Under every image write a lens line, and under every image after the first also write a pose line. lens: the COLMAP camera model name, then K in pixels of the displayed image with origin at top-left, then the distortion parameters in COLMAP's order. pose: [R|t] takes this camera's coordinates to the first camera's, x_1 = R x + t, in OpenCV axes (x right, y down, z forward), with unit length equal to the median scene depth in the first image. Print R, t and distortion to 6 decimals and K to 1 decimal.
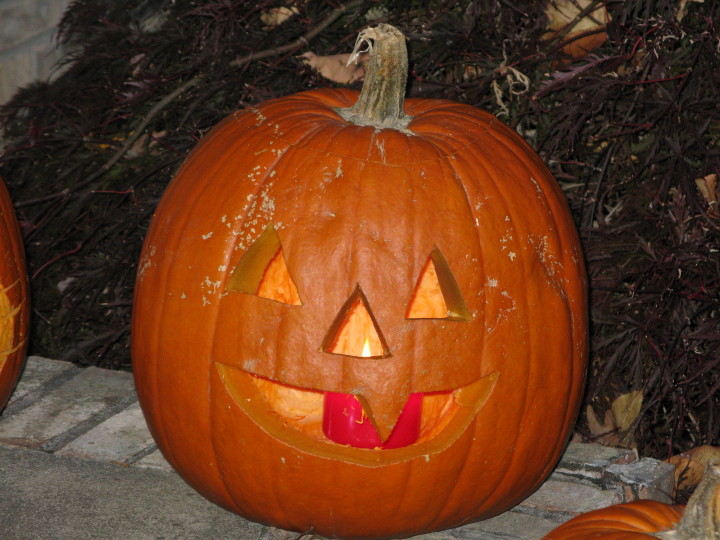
lens RADIAL K [[4198.2, 0, 381.5], [0, 4198.2, 267.5], [0, 0, 1]] dist [0.872909, 18.420241]
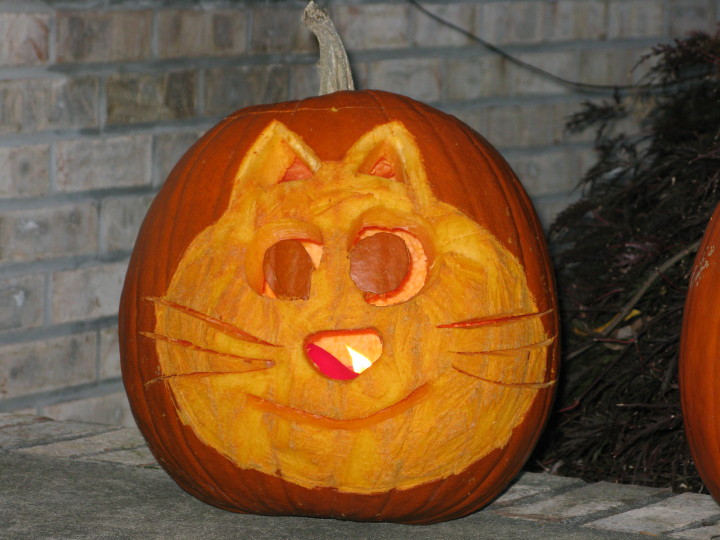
lens RADIAL K [[3506.3, 0, 360.4], [0, 3506.3, 329.3], [0, 0, 1]] dist [0.099229, 6.504779]
pose [[0.996122, 0.026986, -0.083737, -0.060703], [-0.042459, 0.981074, -0.188918, 0.146140], [0.077054, 0.191741, 0.978416, 0.240791]]
